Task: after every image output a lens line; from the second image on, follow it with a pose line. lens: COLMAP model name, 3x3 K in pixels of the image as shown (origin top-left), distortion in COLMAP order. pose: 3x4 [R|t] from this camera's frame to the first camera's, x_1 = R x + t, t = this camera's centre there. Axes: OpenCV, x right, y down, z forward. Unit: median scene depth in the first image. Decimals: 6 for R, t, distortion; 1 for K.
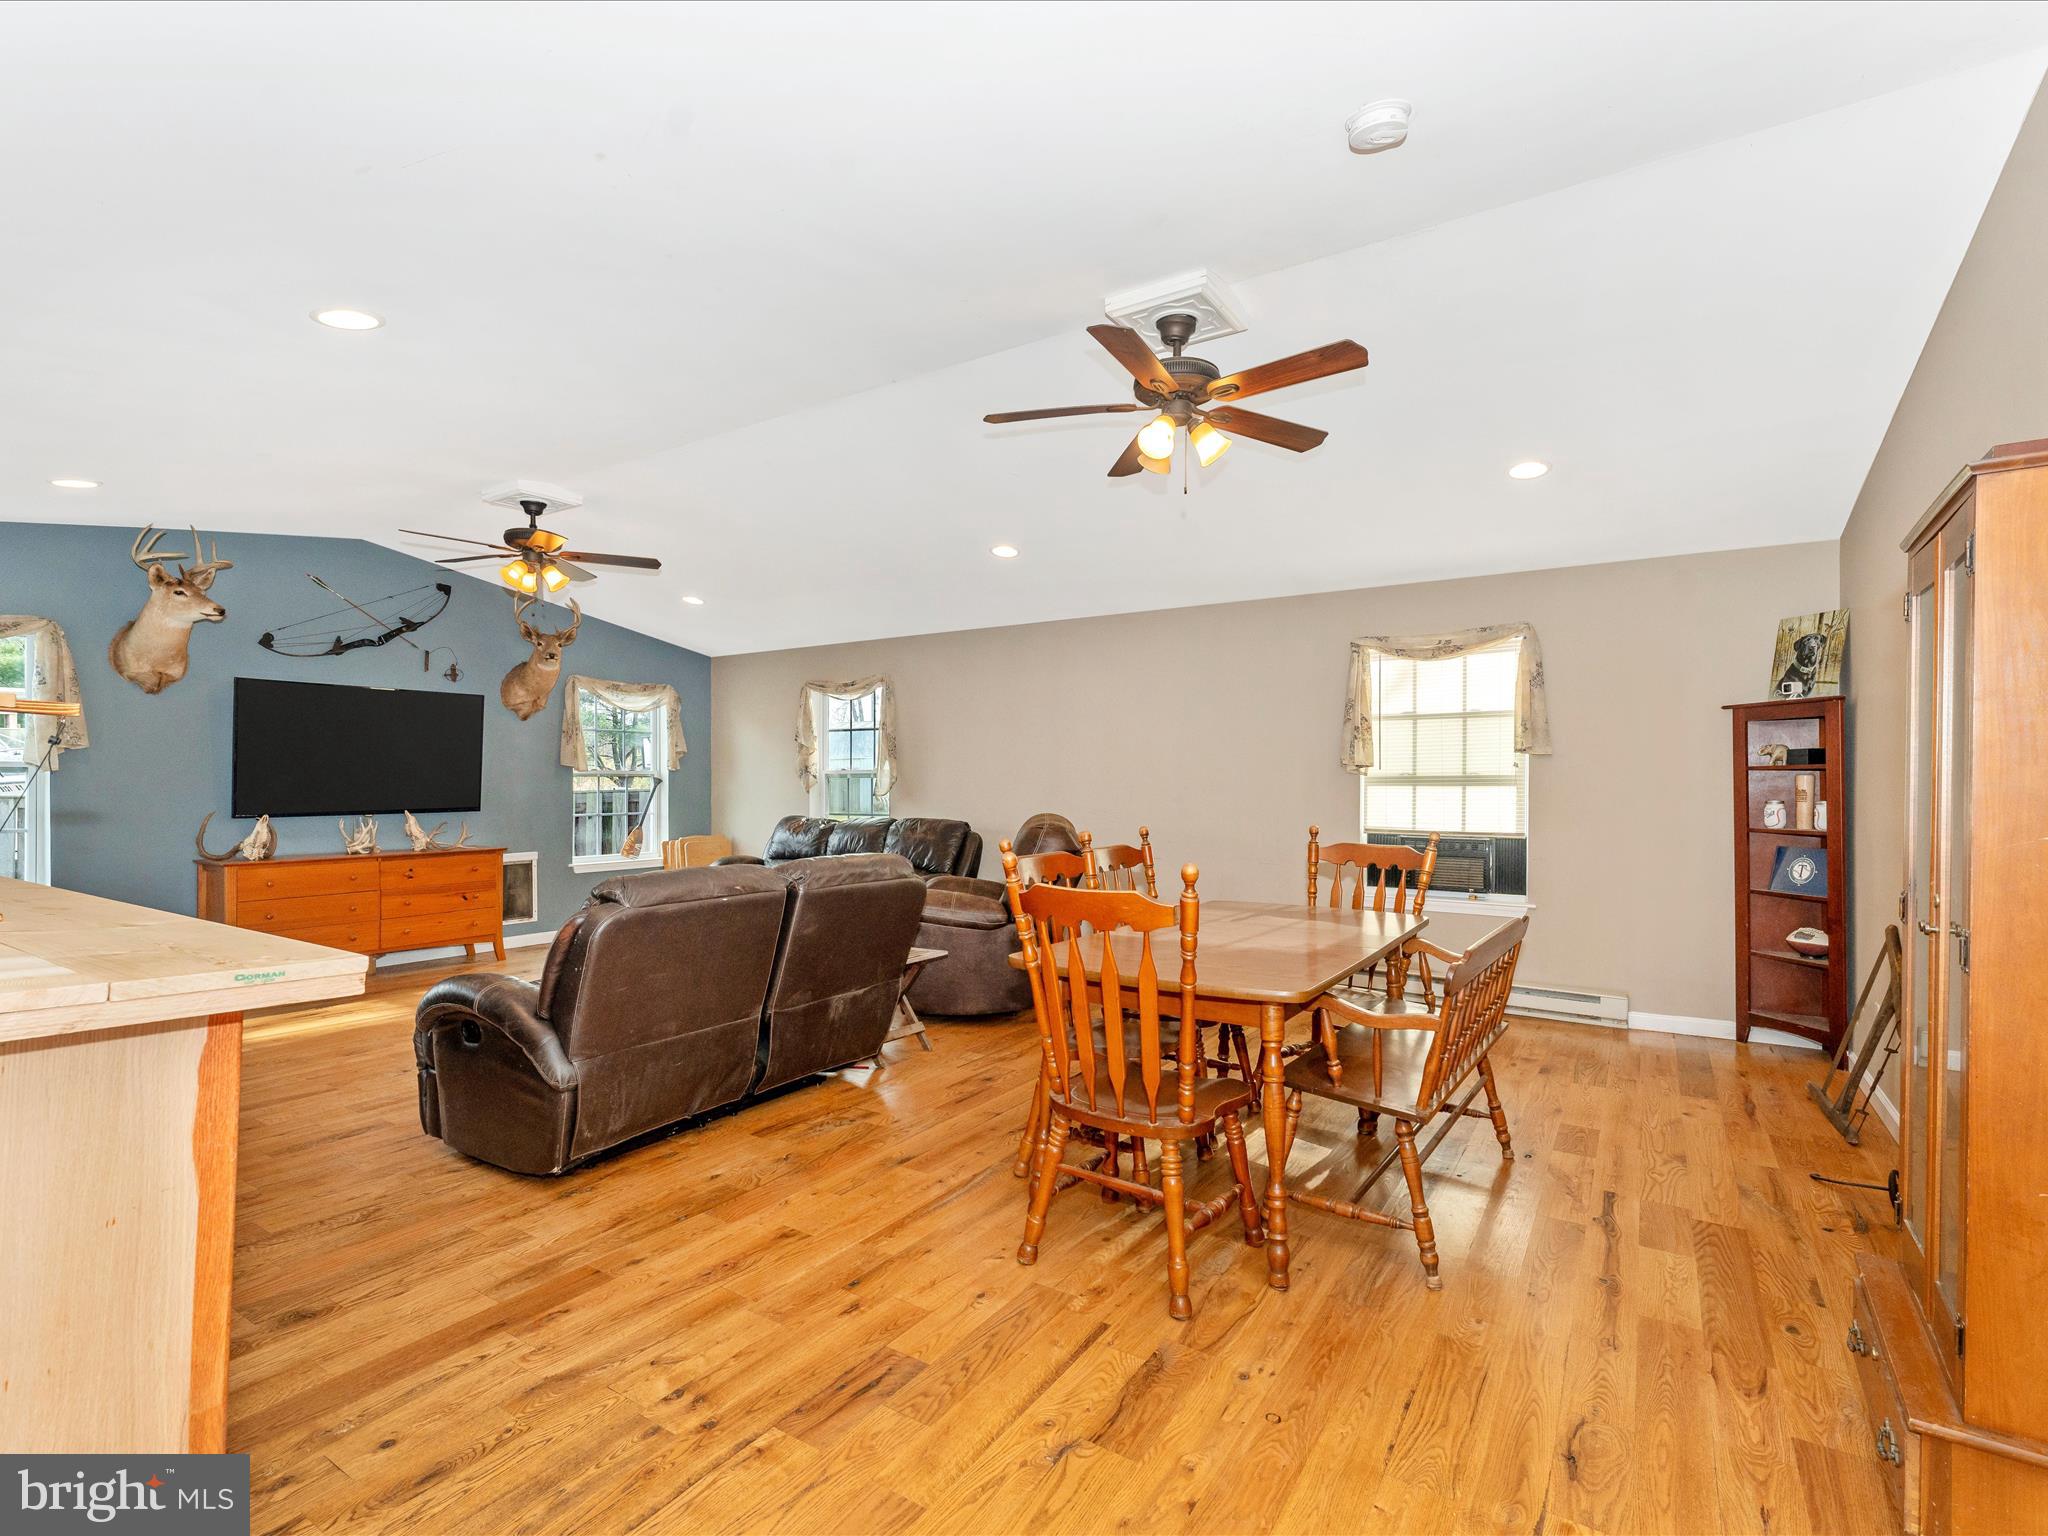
lens RADIAL K [[966.6, 0, 1039.2], [0, 966.6, 796.8], [0, 0, 1]] dist [-0.001396, -0.000401]
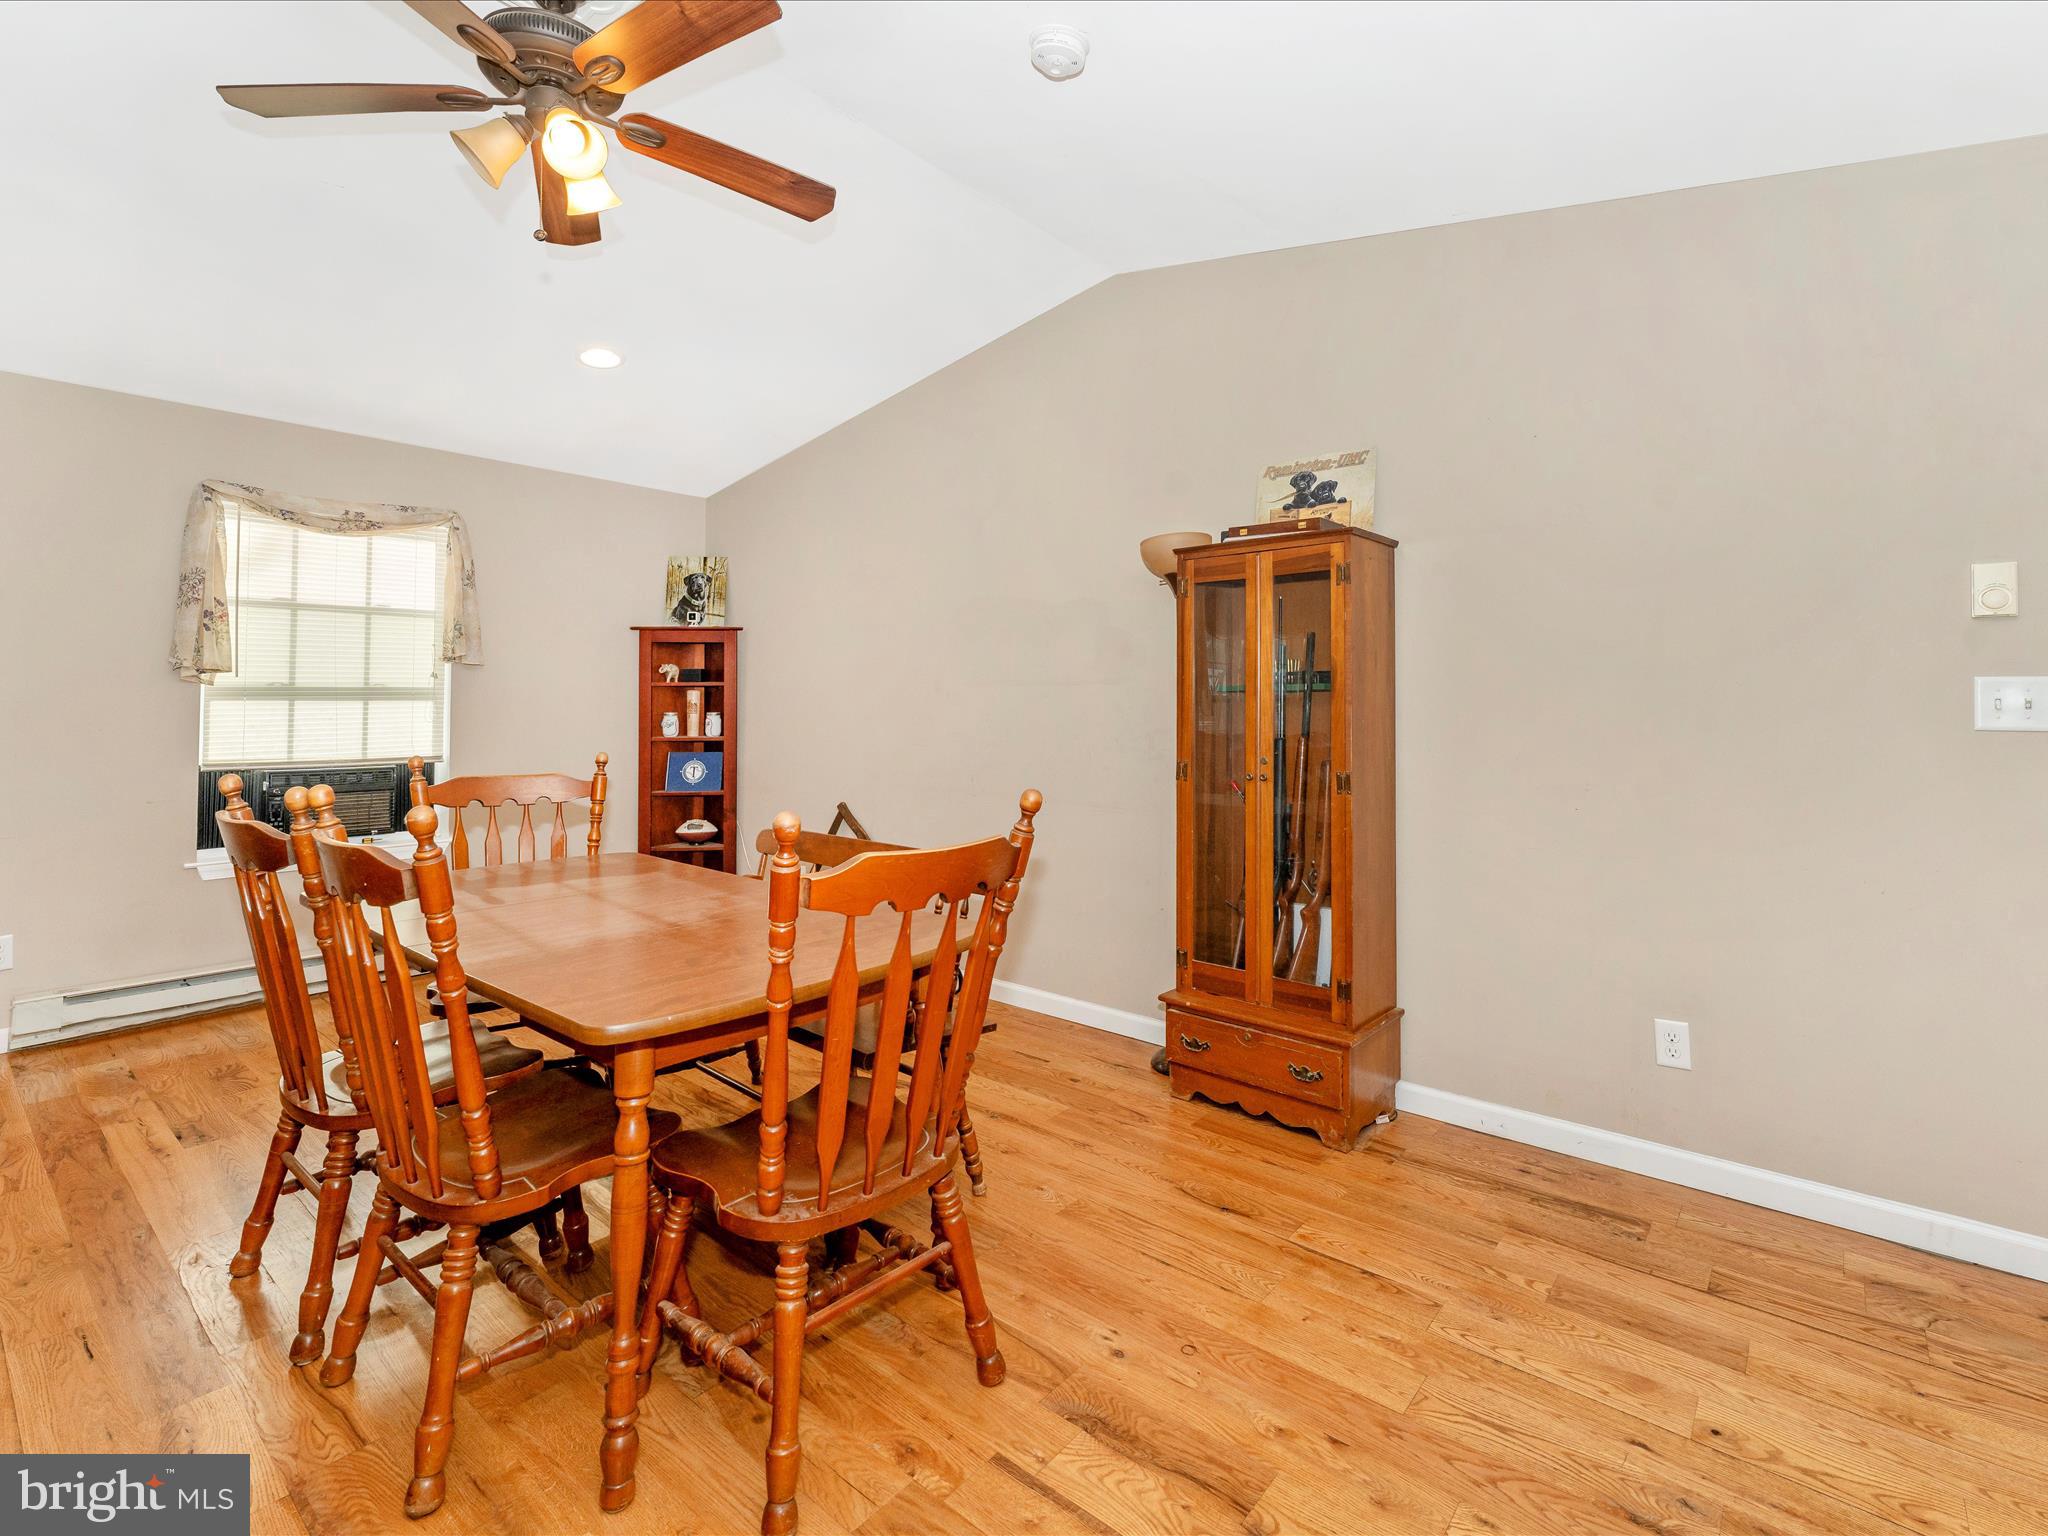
lens RADIAL K [[955.1, 0, 1026.5], [0, 955.1, 677.9], [0, 0, 1]] dist [0.002626, 0.000287]
pose [[0.128742, 0.026415, 0.991326, -0.269088], [0.016538, 0.999449, -0.028779, 0.001873], [-0.991540, 0.020100, 0.128234, 0.376297]]
